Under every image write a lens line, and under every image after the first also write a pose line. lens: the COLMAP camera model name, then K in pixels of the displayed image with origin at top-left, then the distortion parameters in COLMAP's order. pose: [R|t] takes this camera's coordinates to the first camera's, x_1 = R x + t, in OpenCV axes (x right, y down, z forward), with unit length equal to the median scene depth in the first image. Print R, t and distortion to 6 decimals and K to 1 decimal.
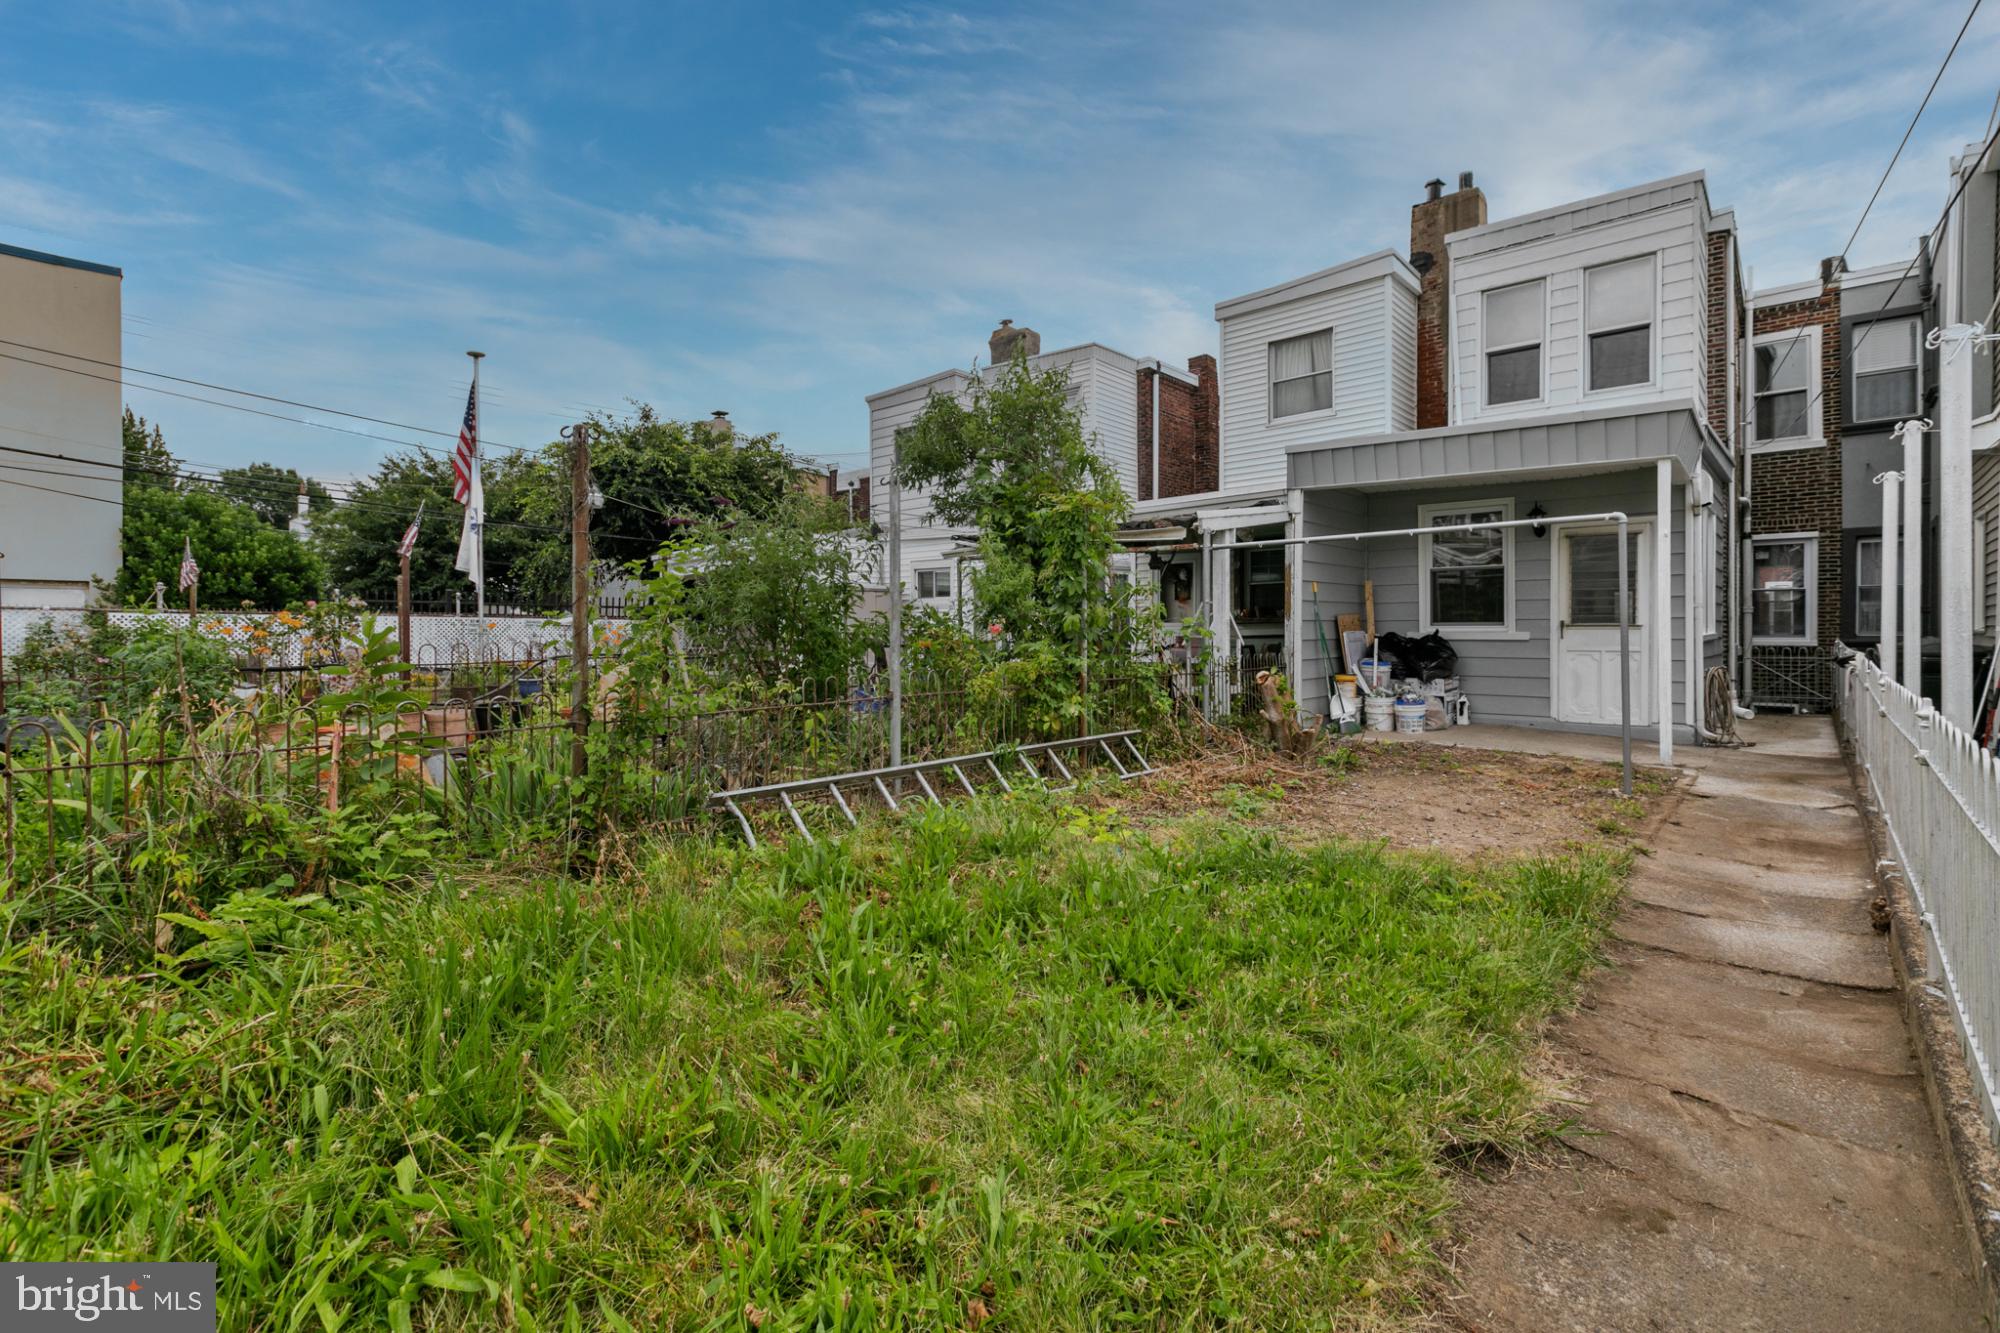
lens RADIAL K [[897.5, 0, 995.7], [0, 897.5, 663.7], [0, 0, 1]] dist [0.001965, -0.000412]
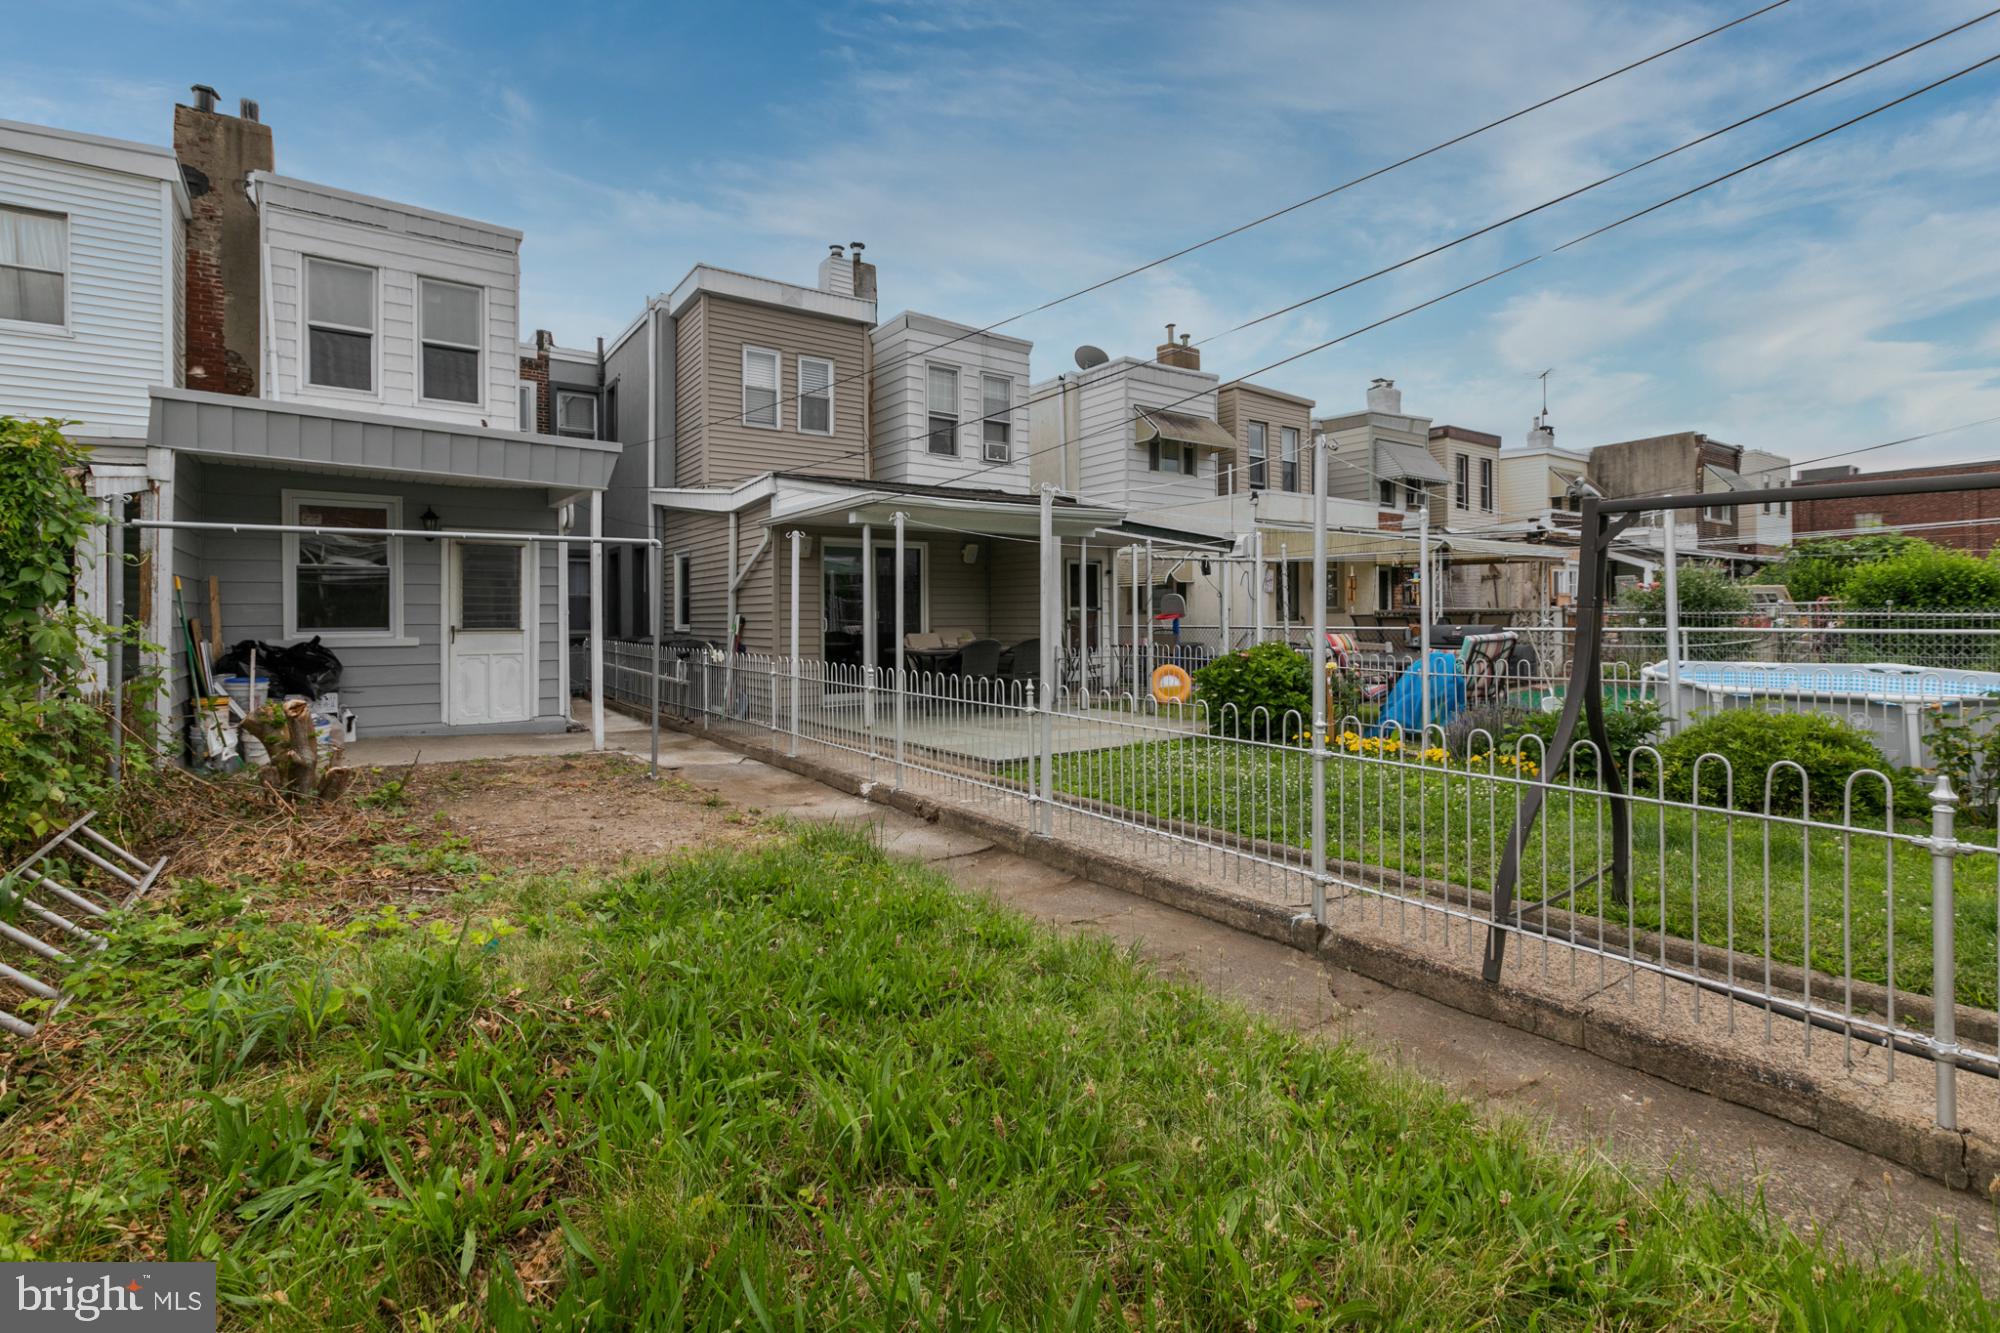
lens RADIAL K [[917.8, 0, 967.1], [0, 917.8, 644.4], [0, 0, 1]] dist [0.001063, -0.000010]
pose [[0.229701, -0.028782, 0.972836, -0.225272], [0.043462, 0.998869, 0.019291, -0.020266], [-0.972290, 0.037850, 0.230692, 0.186272]]
